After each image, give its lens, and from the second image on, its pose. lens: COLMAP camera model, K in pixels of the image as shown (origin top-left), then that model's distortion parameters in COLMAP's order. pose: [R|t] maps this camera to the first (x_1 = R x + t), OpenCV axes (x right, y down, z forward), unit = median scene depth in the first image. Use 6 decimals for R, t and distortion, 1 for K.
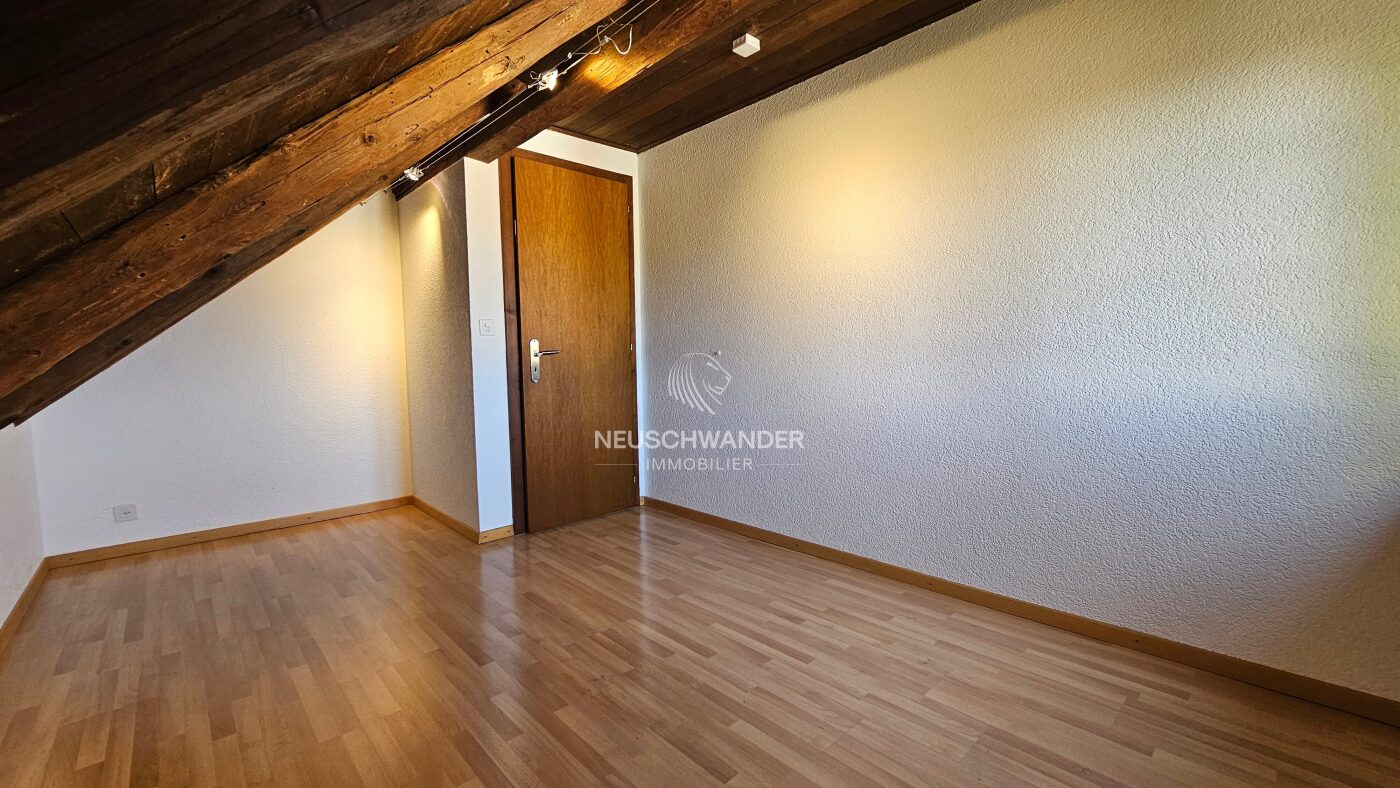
lens RADIAL K [[570.4, 0, 697.7], [0, 570.4, 394.5], [0, 0, 1]] dist [-0.000818, 0.003365]
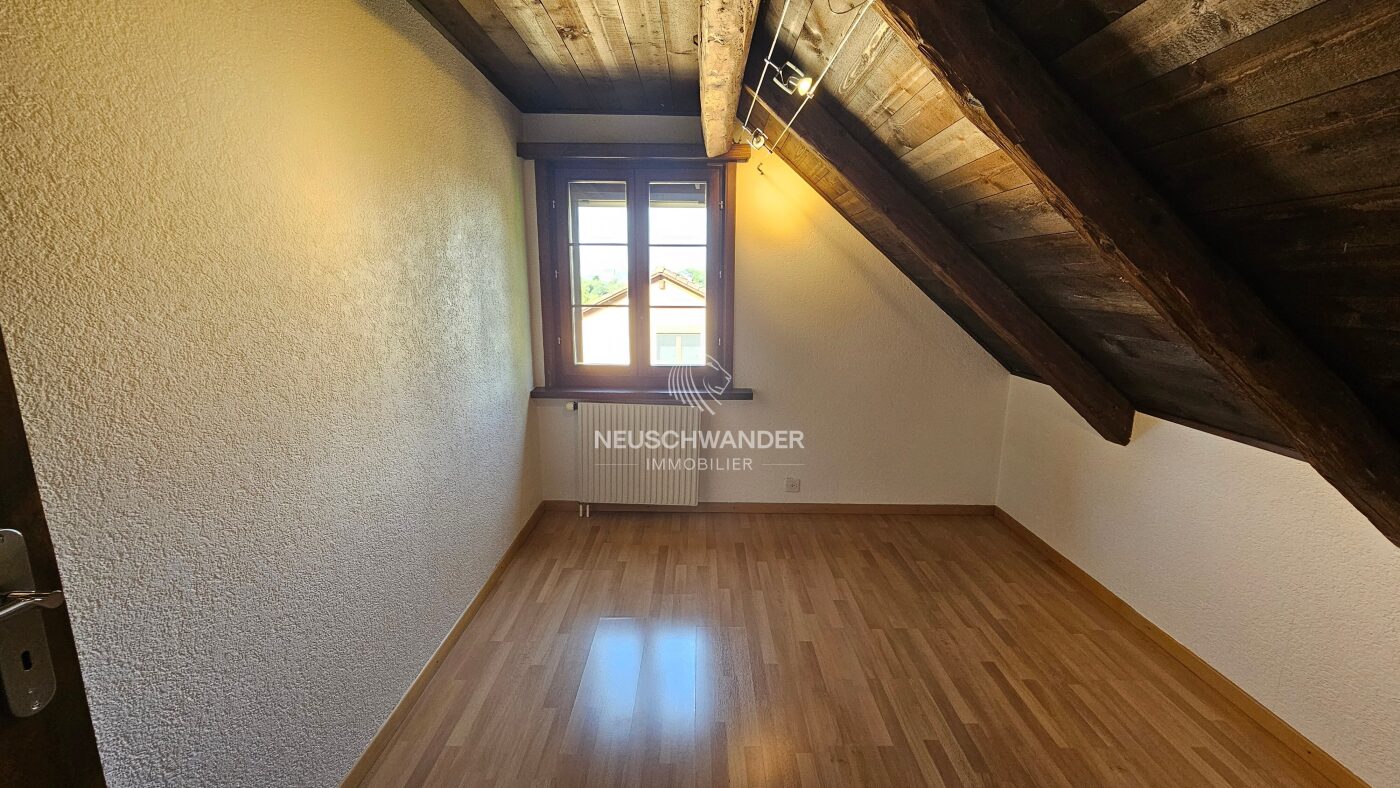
lens RADIAL K [[570.4, 0, 697.7], [0, 570.4, 394.5], [0, 0, 1]] dist [-0.000818, 0.003365]
pose [[-0.721344, -0.123307, 0.681512, -0.653149], [0.053300, 0.971221, 0.232140, -0.380345], [-0.690523, 0.203777, -0.694012, 1.903318]]
